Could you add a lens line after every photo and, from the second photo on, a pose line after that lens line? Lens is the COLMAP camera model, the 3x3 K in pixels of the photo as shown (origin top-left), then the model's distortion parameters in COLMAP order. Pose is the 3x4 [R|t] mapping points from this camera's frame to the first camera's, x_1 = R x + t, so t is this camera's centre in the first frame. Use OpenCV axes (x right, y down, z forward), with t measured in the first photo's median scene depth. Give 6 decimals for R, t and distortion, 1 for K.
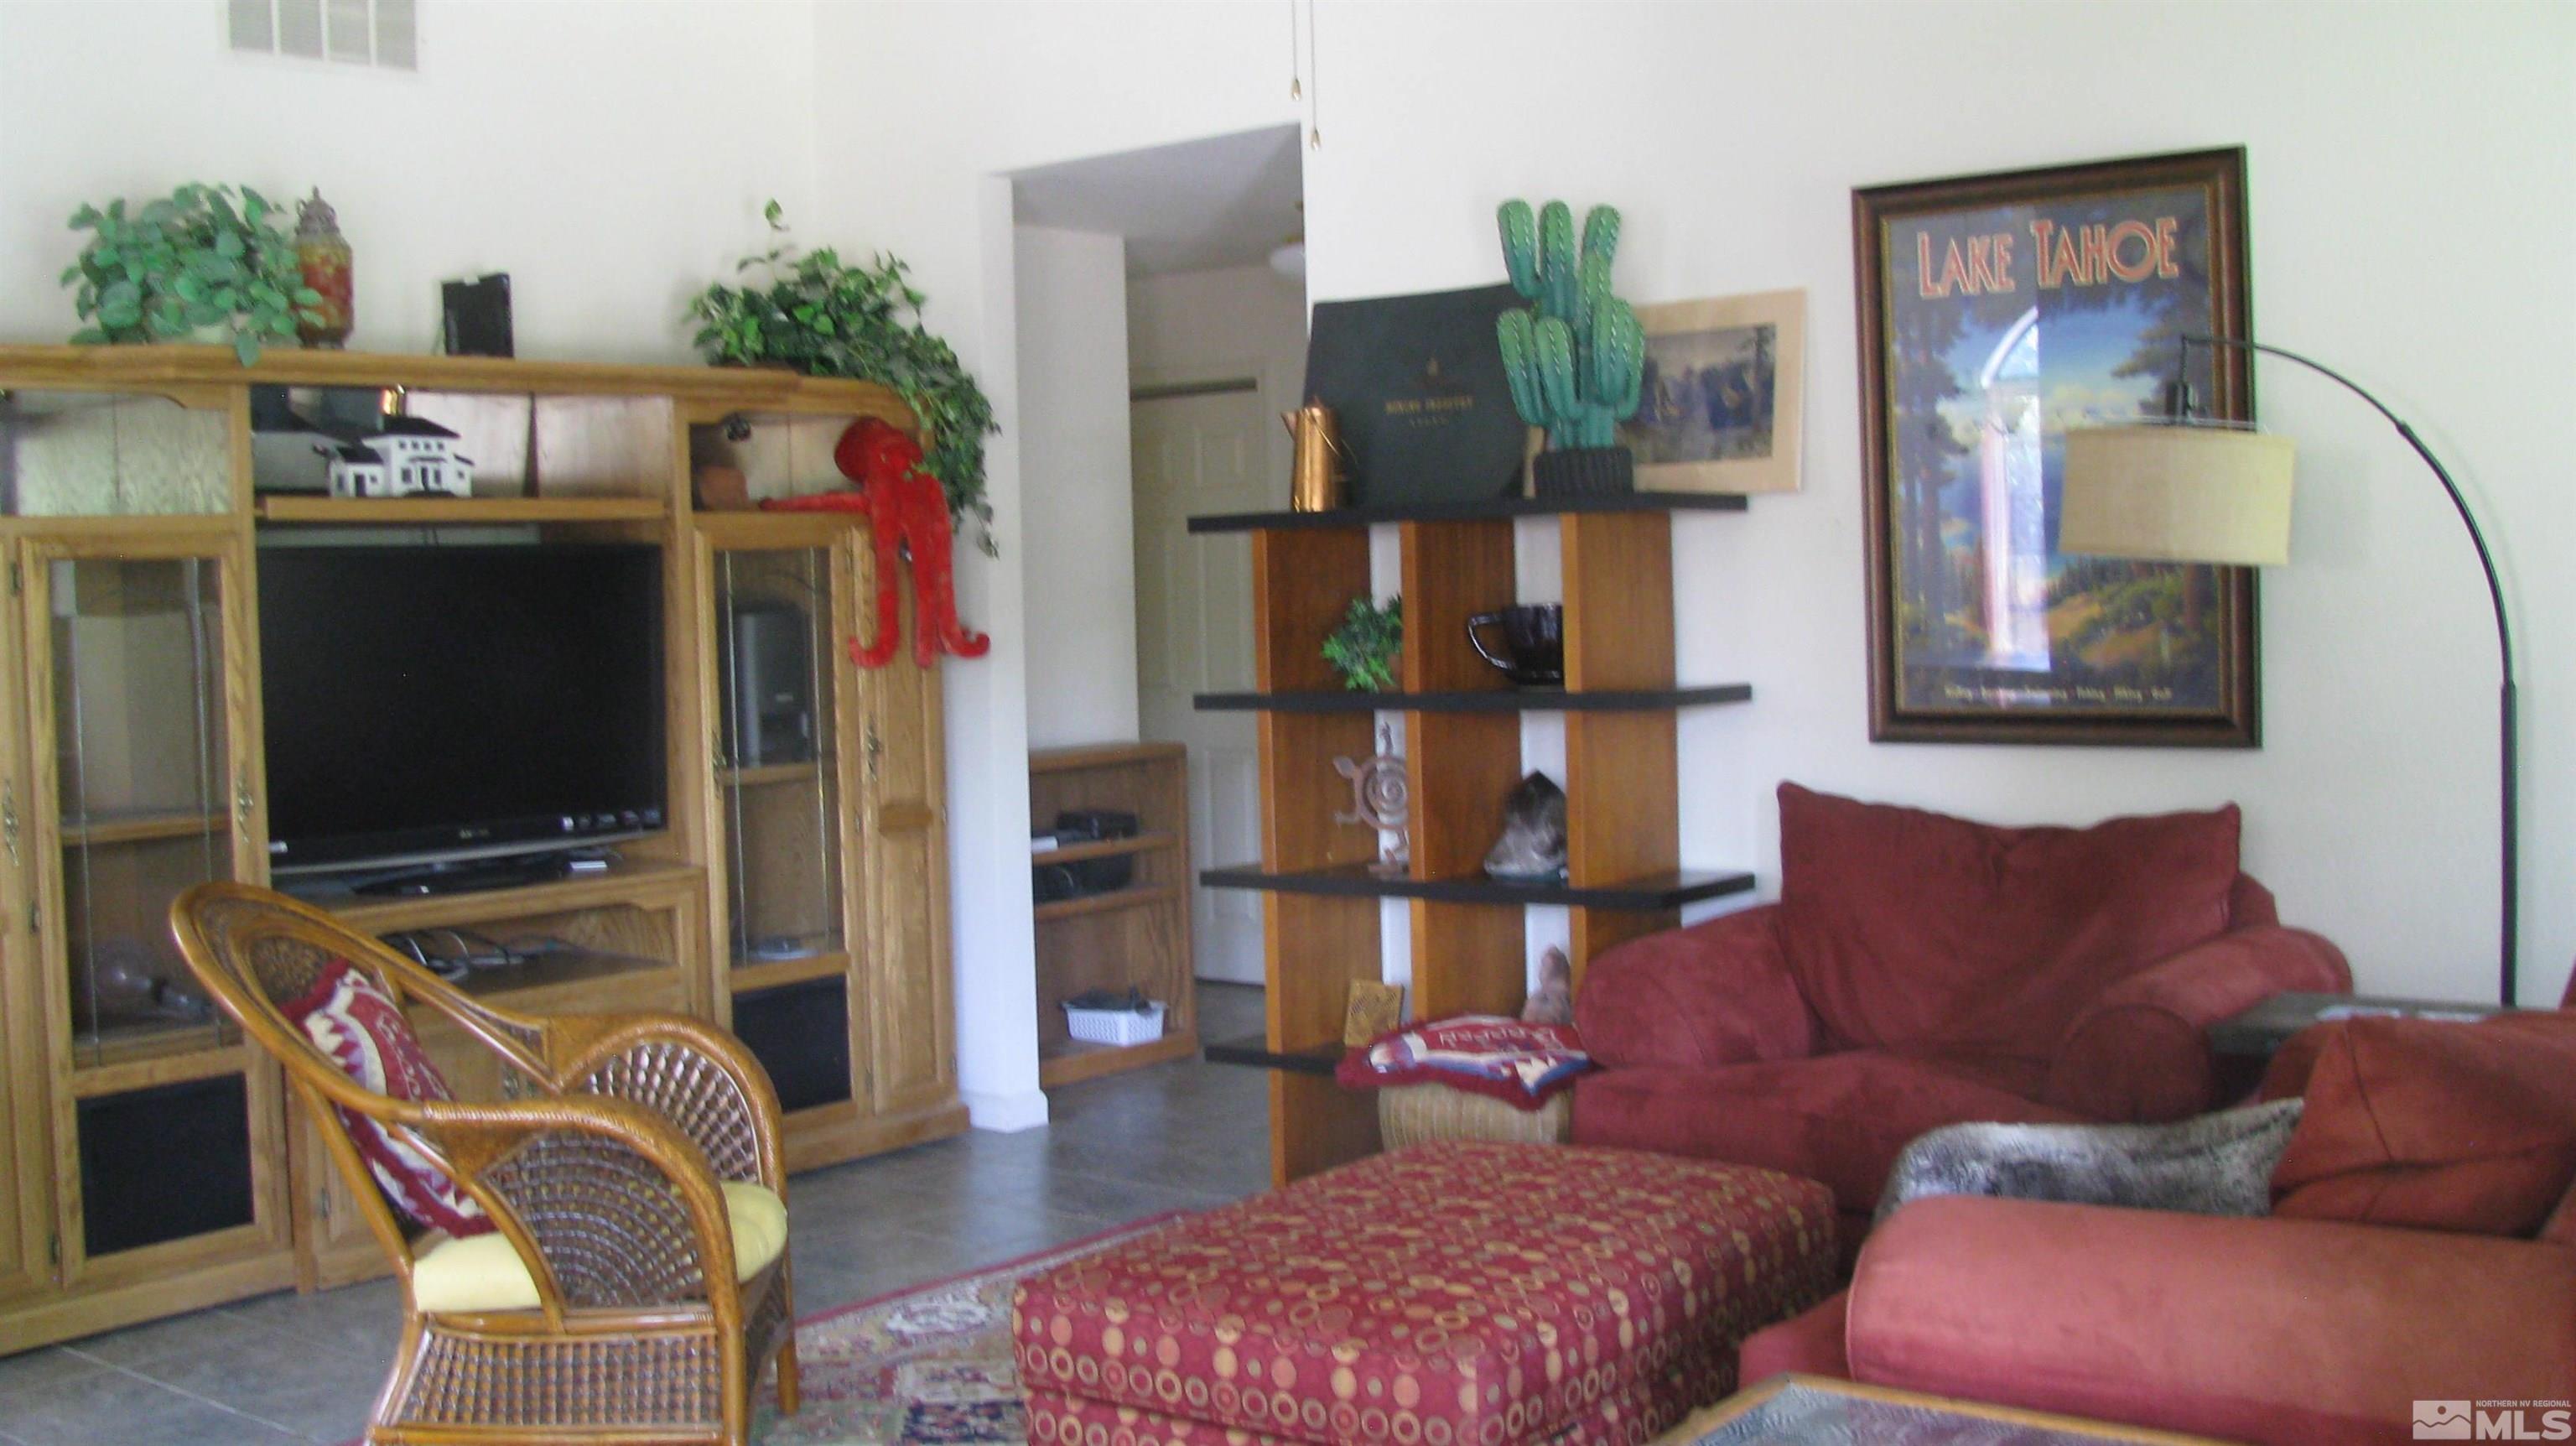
lens RADIAL K [[2822.5, 0, 1286.2], [0, 2822.5, 682.9], [0, 0, 1]] dist [-0.099421, 0.004910]
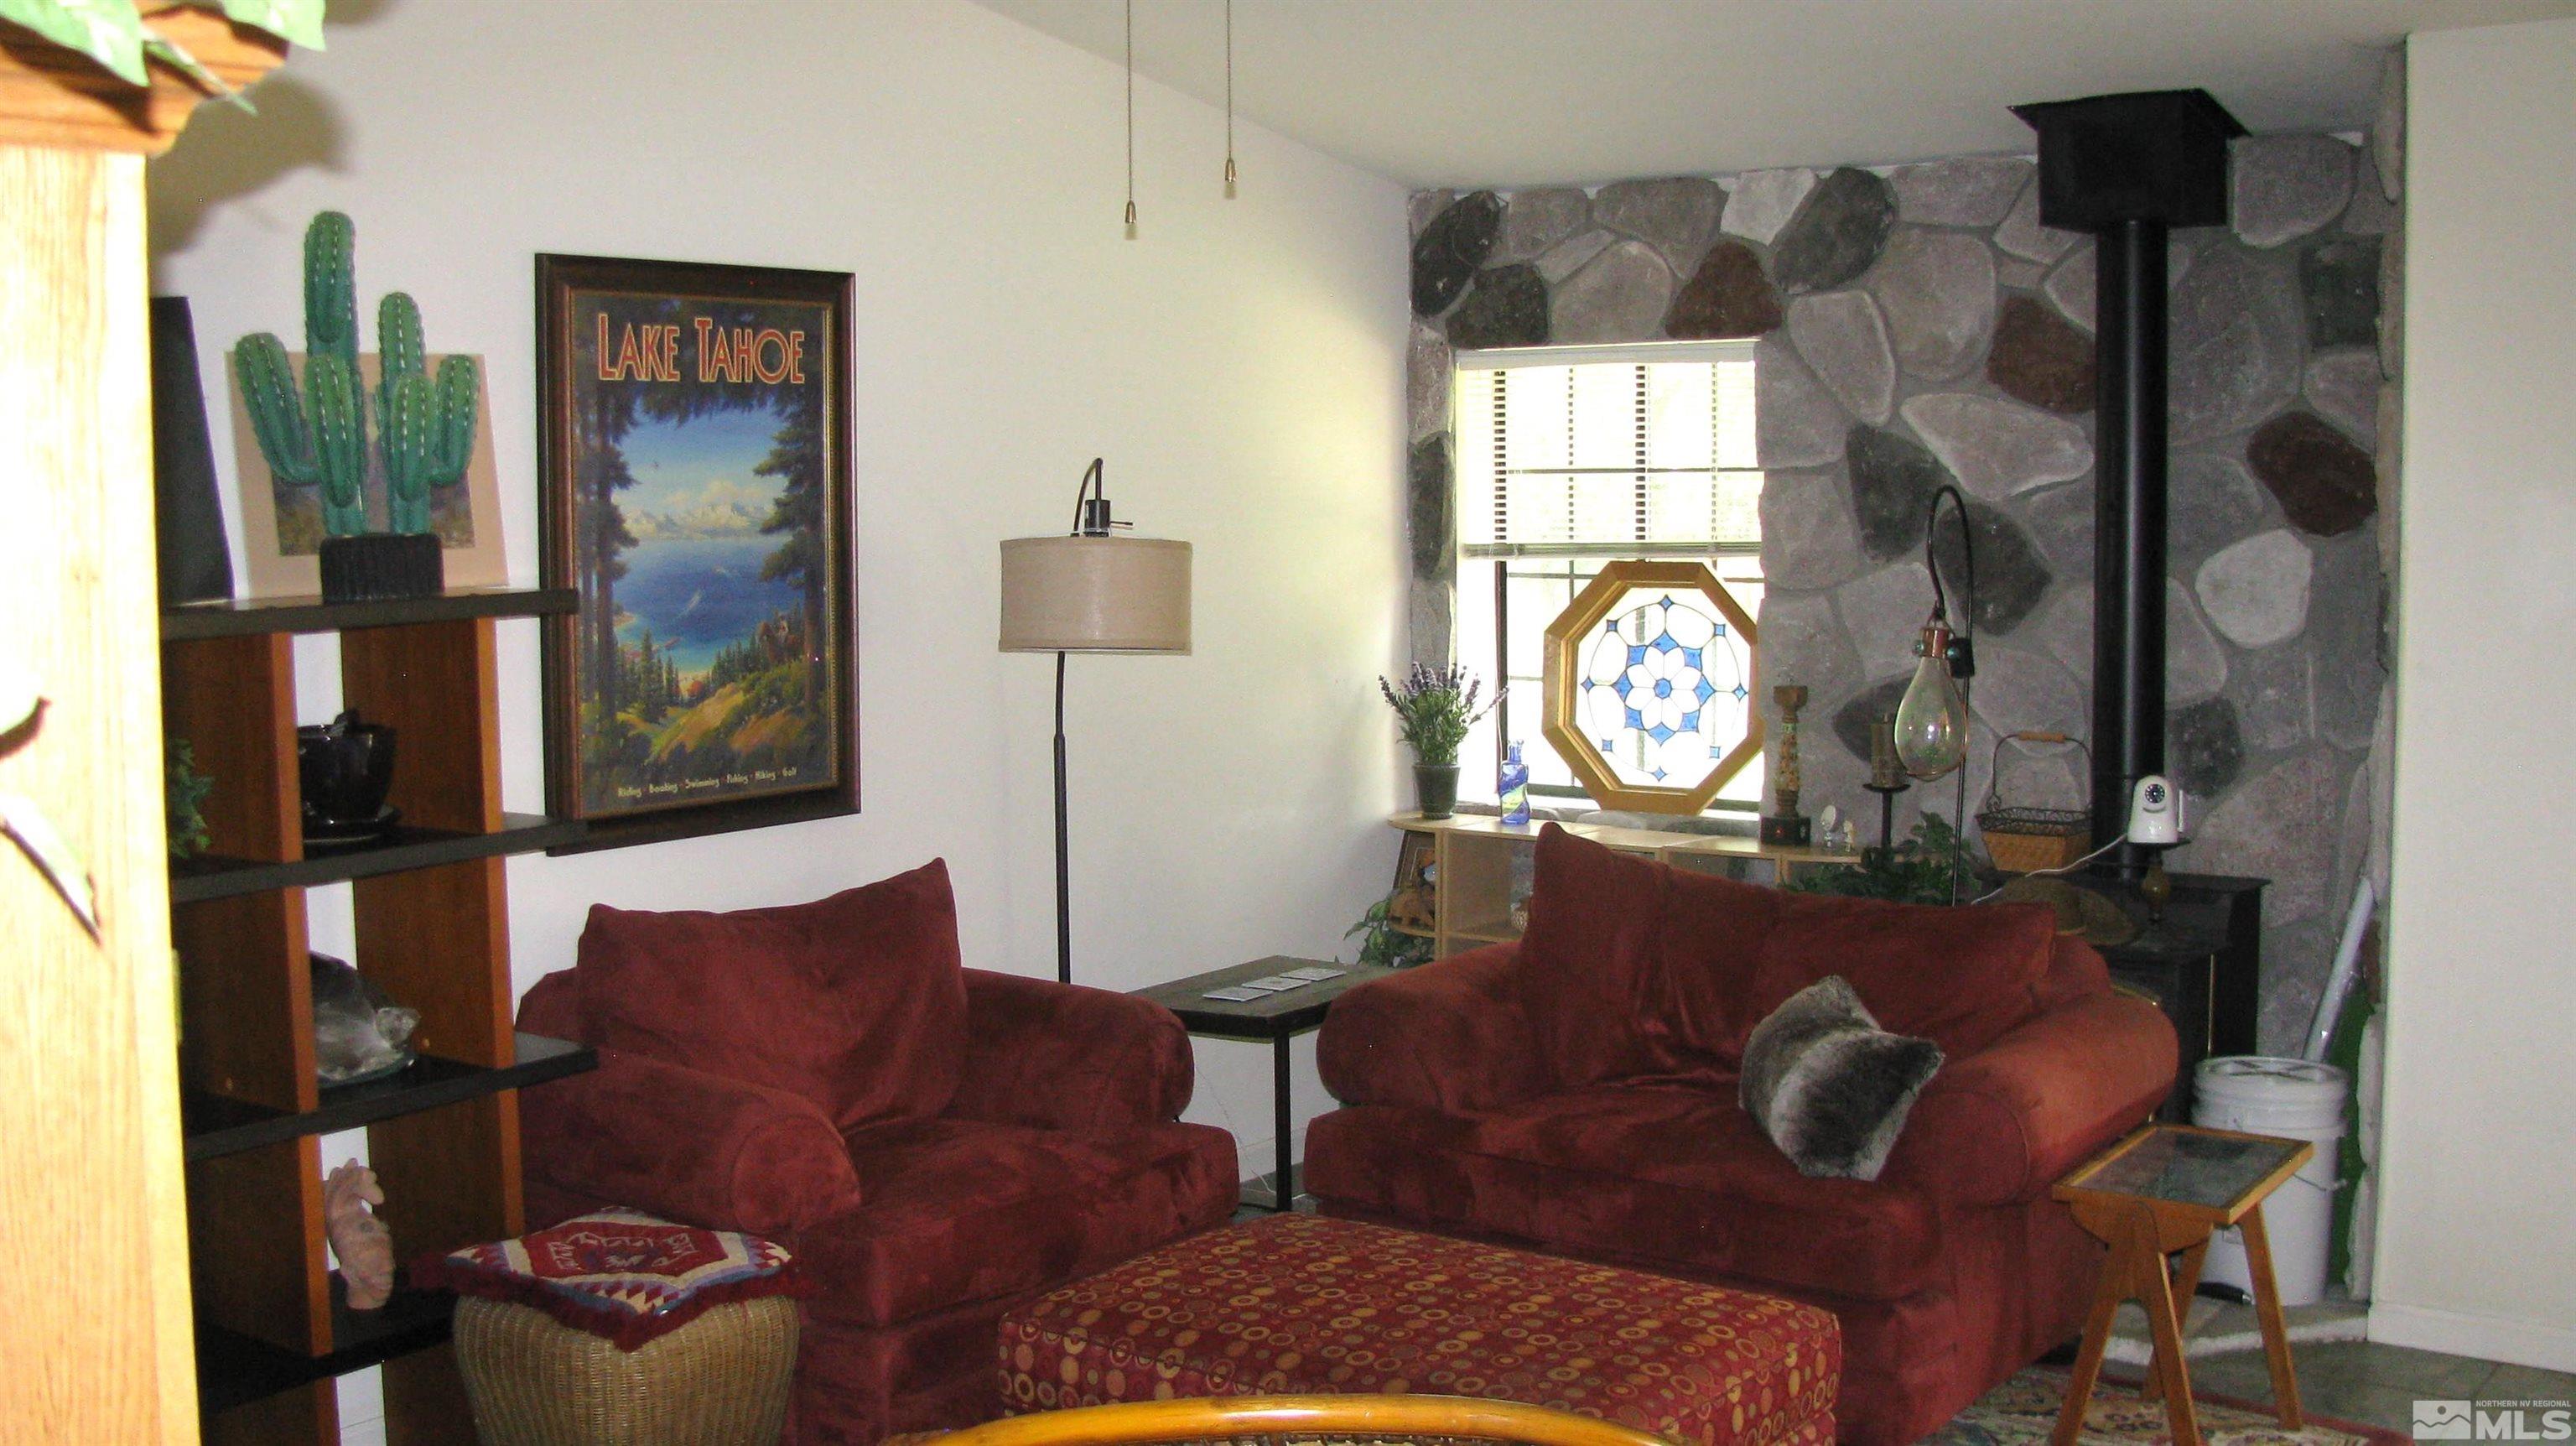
lens RADIAL K [[2822.5, 0, 1286.2], [0, 2822.5, 682.9], [0, 0, 1]] dist [-0.099421, 0.004910]
pose [[-0.028464, -0.047599, 0.998461, -0.753683], [0.050744, 0.997509, 0.049000, -0.072162], [-0.998306, 0.052061, -0.025978, 0.822554]]
